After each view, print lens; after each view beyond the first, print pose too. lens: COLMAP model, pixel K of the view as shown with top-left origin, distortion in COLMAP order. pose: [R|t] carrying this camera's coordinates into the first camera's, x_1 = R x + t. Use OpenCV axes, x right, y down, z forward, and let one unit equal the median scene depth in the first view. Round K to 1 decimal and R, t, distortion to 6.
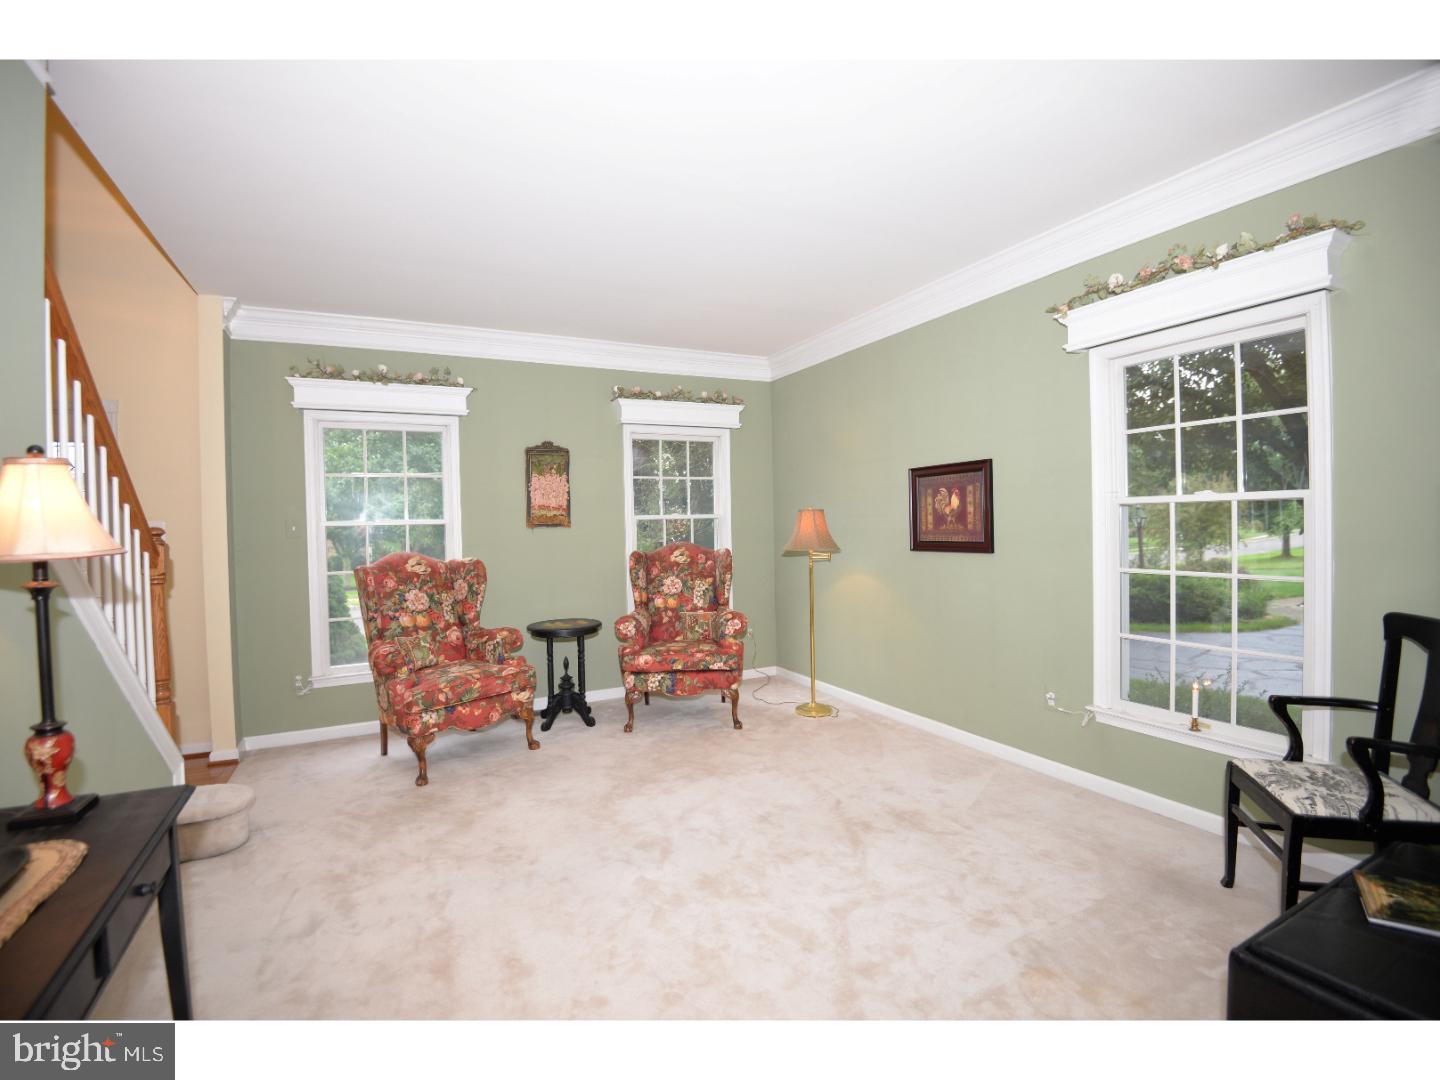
lens RADIAL K [[684.5, 0, 717.8], [0, 684.5, 531.9], [0, 0, 1]] dist [0.084282, -0.000210]
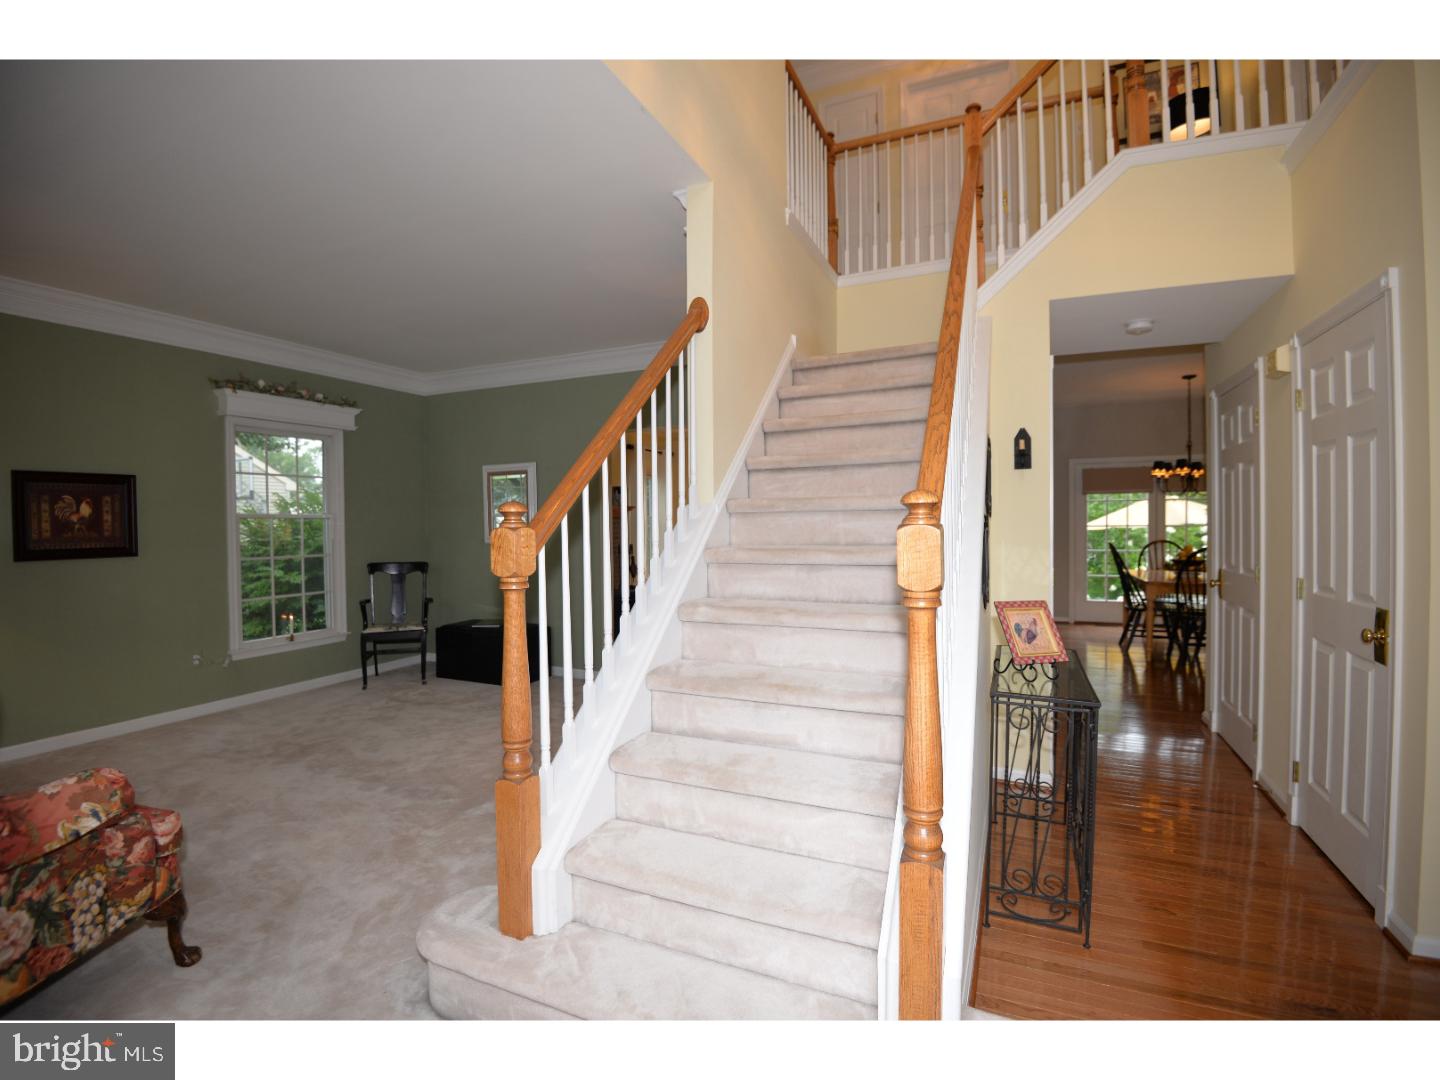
lens RADIAL K [[684.5, 0, 717.8], [0, 684.5, 531.9], [0, 0, 1]] dist [0.084282, -0.000210]
pose [[-0.583863, 0.011825, 0.811766, -1.106136], [0.035308, 0.999318, 0.010839, 0.010858], [-0.811084, 0.034990, -0.583882, 0.875895]]
